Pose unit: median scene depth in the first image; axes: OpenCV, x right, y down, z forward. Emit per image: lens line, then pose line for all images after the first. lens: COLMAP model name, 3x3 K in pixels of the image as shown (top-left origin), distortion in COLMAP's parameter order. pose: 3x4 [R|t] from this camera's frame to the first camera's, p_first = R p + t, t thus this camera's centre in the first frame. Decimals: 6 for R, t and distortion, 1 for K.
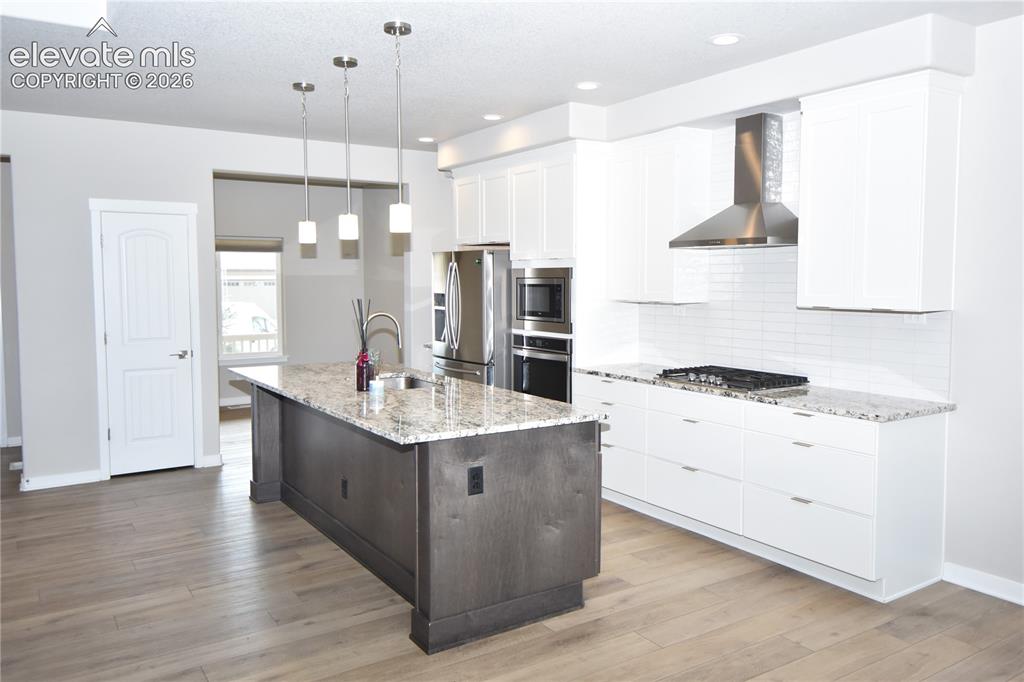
lens RADIAL K [[772.9, 0, 510.0], [0, 772.9, 324.3], [0, 0, 1]] dist [0.033120, -0.001925]
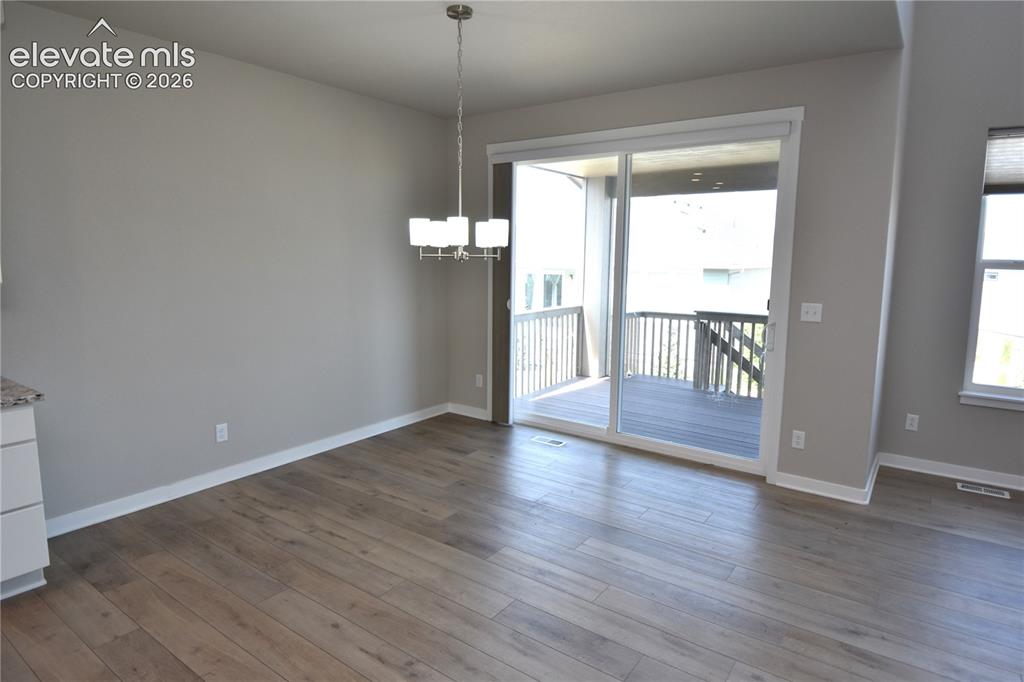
lens RADIAL K [[596.3, 0, 507.3], [0, 596.3, 328.1], [0, 0, 1]] dist [-0.021675, -0.000709]
pose [[-0.360980, -0.120348, 0.924775, -0.286962], [0.048765, 0.987846, 0.147590, -0.032758], [-0.931298, 0.098374, -0.350724, 0.523997]]
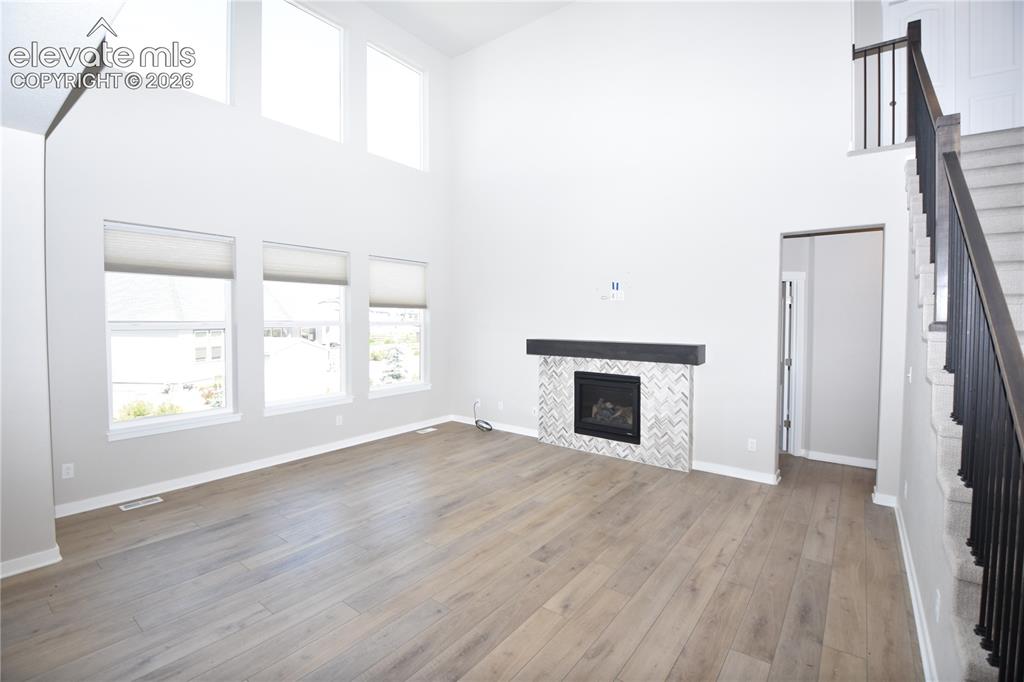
lens RADIAL K [[454.3, 0, 510.7], [0, 454.3, 330.6], [0, 0, 1]] dist [0.023039, -0.029565]
pose [[-0.941003, 0.011336, -0.338209, -0.144243], [-0.019764, 0.995892, 0.088370, -0.043123], [0.337821, 0.089841, -0.936913, 0.582922]]
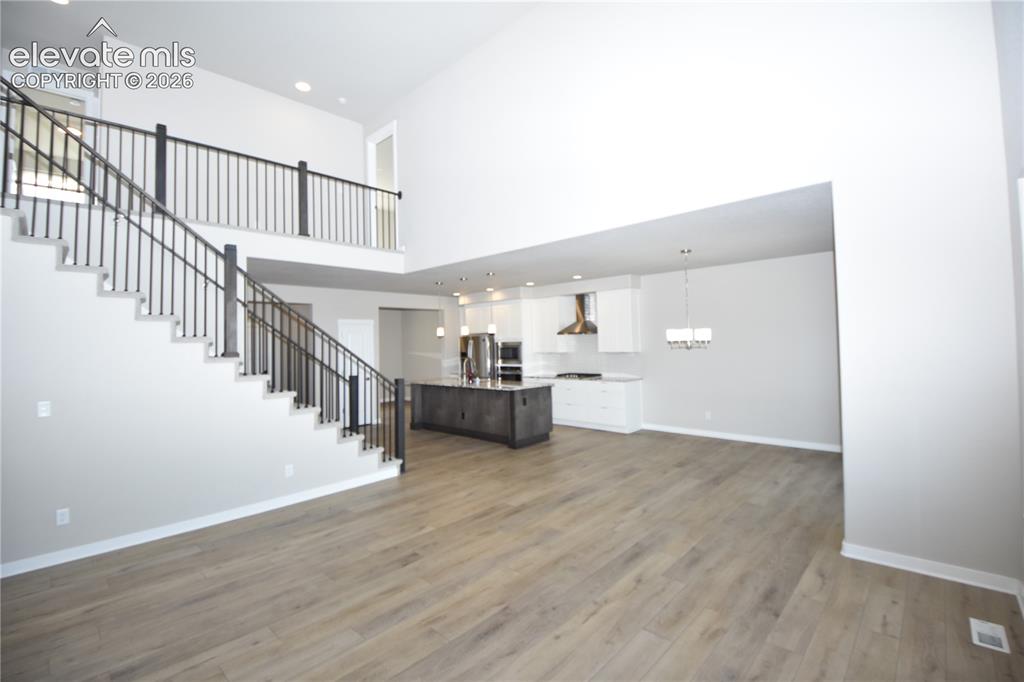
lens RADIAL K [[454.3, 0, 510.7], [0, 454.3, 330.6], [0, 0, 1]] dist [0.023039, -0.029565]
pose [[0.970687, -0.013623, 0.239959, -0.412250], [0.035716, 0.995483, -0.087966, 0.037901], [-0.237677, 0.093958, 0.966789, -0.720874]]
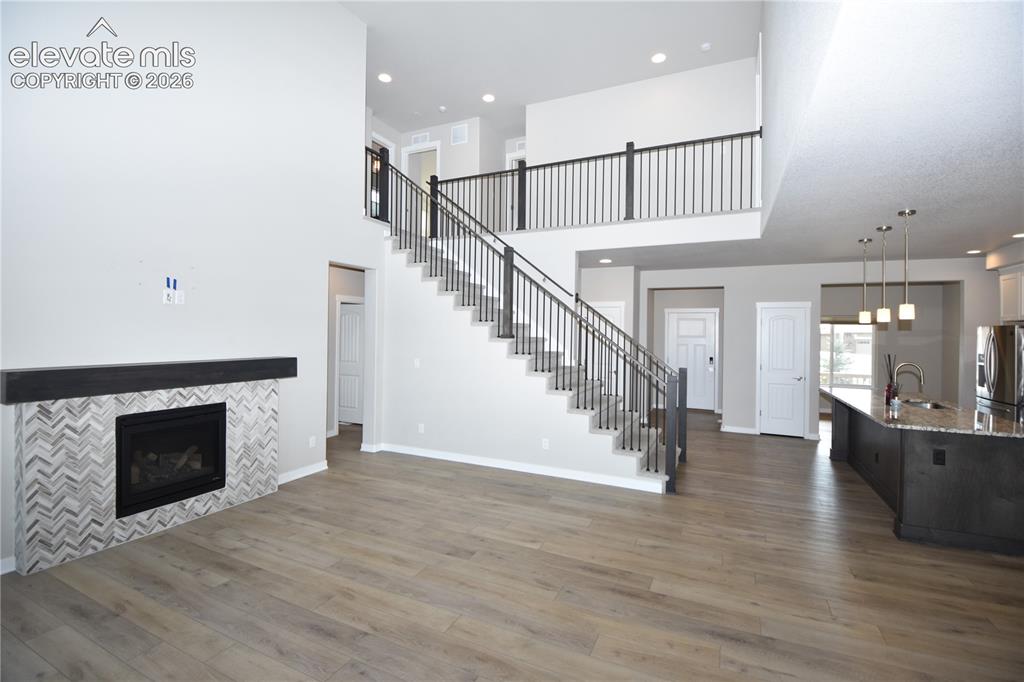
lens RADIAL K [[454.3, 0, 510.7], [0, 454.3, 330.6], [0, 0, 1]] dist [0.023039, -0.029565]
pose [[0.528475, 0.009608, -0.848895, 0.215833], [-0.069346, 0.997083, -0.031885, 0.006838], [0.846112, 0.075718, 0.527599, -0.290958]]
